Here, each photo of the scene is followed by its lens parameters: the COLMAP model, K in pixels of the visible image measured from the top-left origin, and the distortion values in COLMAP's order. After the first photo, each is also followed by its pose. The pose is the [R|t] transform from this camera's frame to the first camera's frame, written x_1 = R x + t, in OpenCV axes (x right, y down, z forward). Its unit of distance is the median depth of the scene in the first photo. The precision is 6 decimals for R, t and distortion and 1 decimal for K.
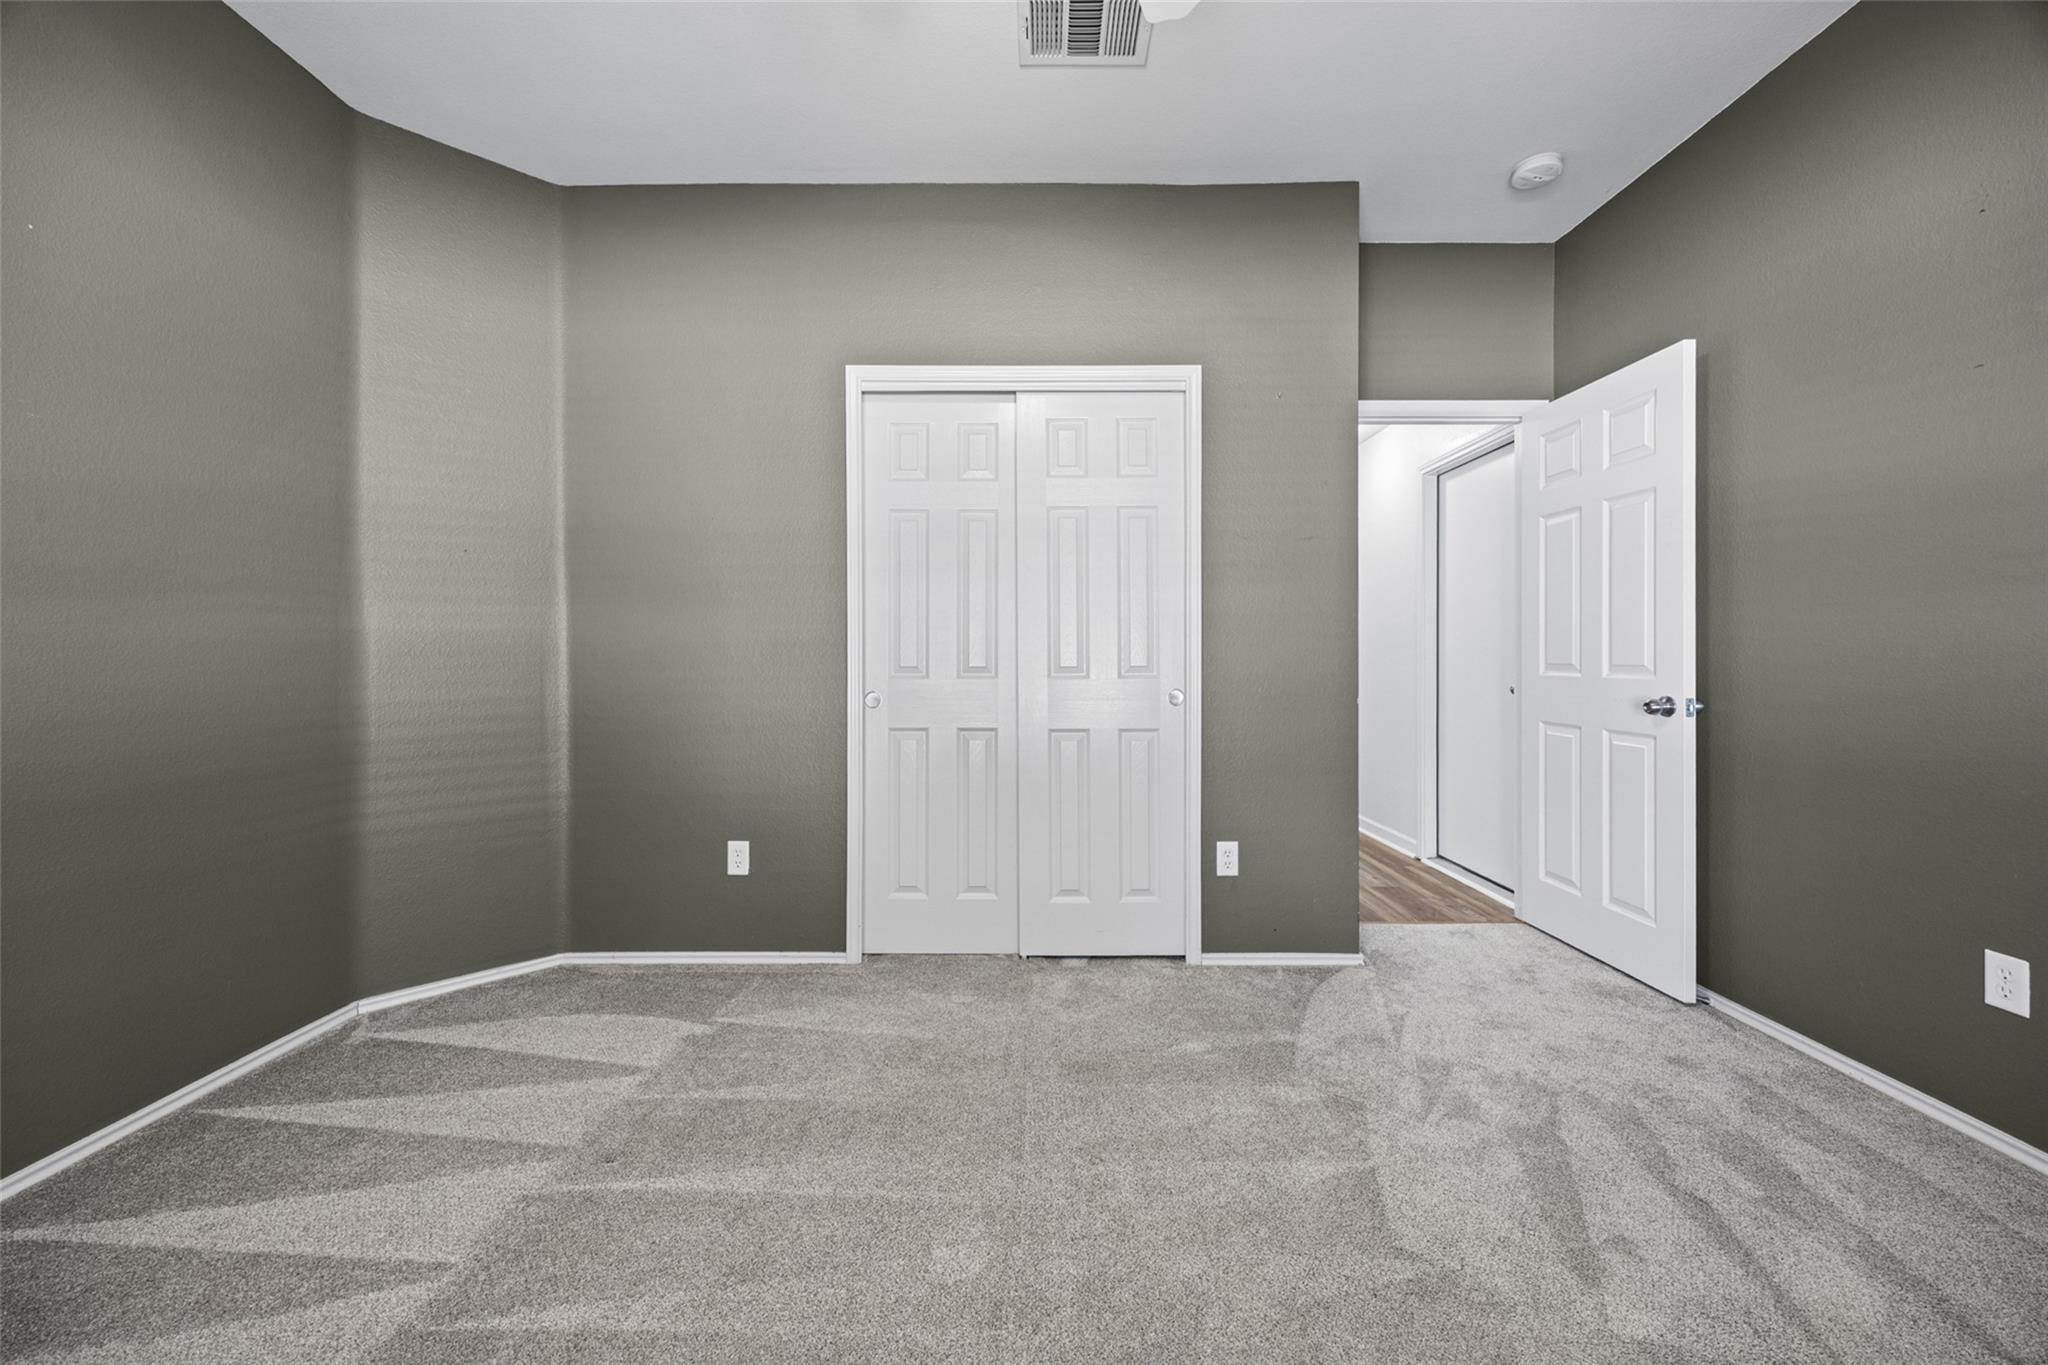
lens RADIAL K [[789.6, 0, 1020.9], [0, 789.6, 680.3], [0, 0, 1]] dist [-0.000641, -0.000527]
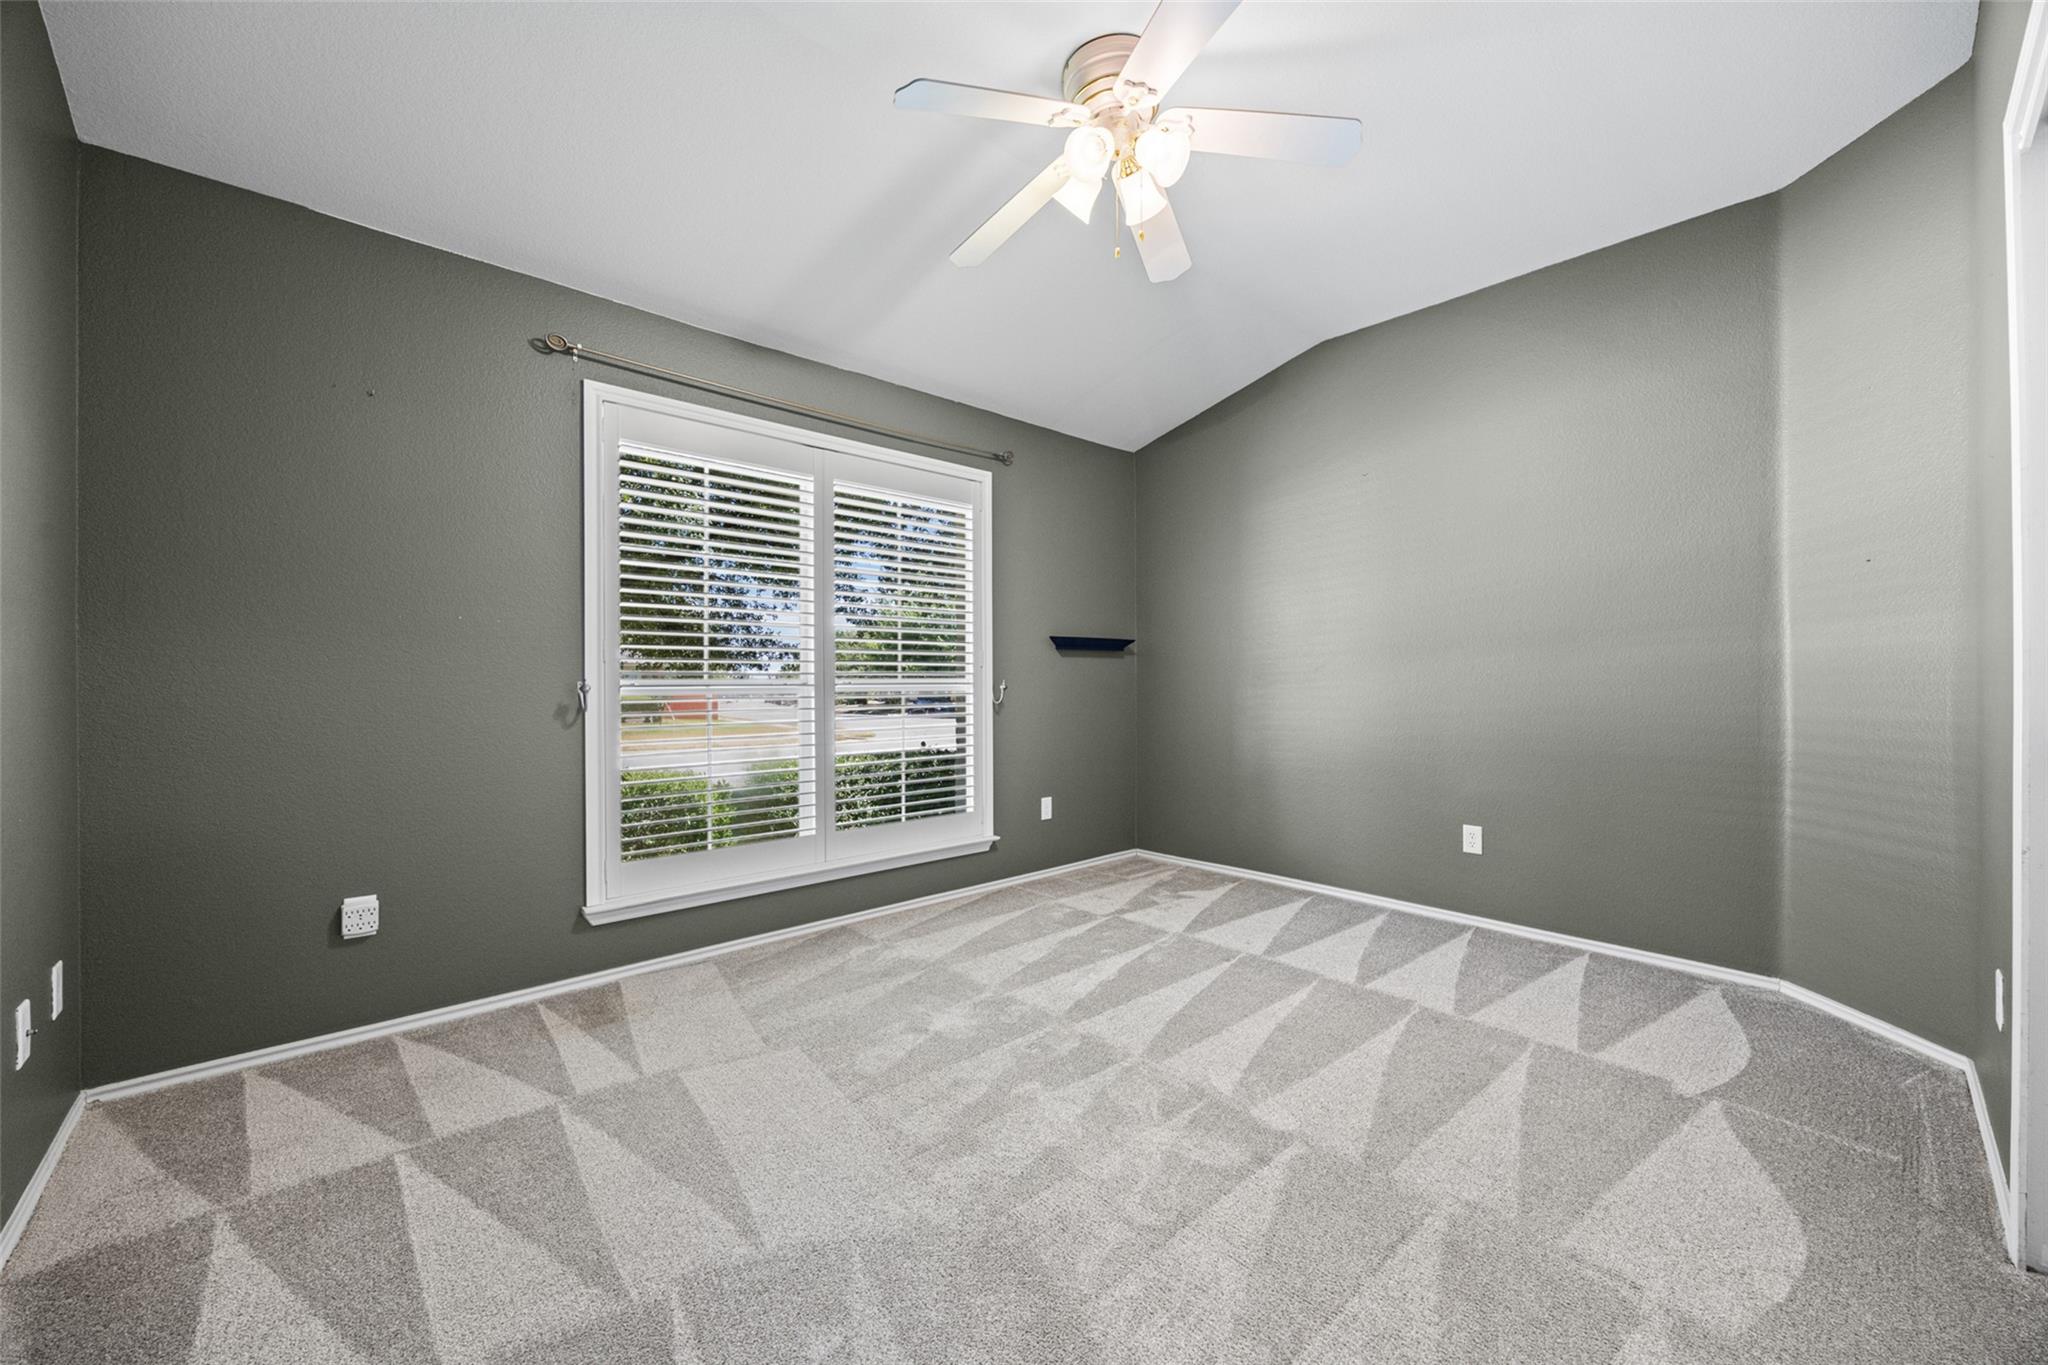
lens RADIAL K [[789.6, 0, 1020.9], [0, 789.6, 680.3], [0, 0, 1]] dist [-0.000641, -0.000527]
pose [[-0.739719, 0.000727, -0.672916, 0.808614], [-0.019182, 0.999570, 0.022167, -0.026896], [0.672643, 0.029305, -0.739387, 1.226495]]
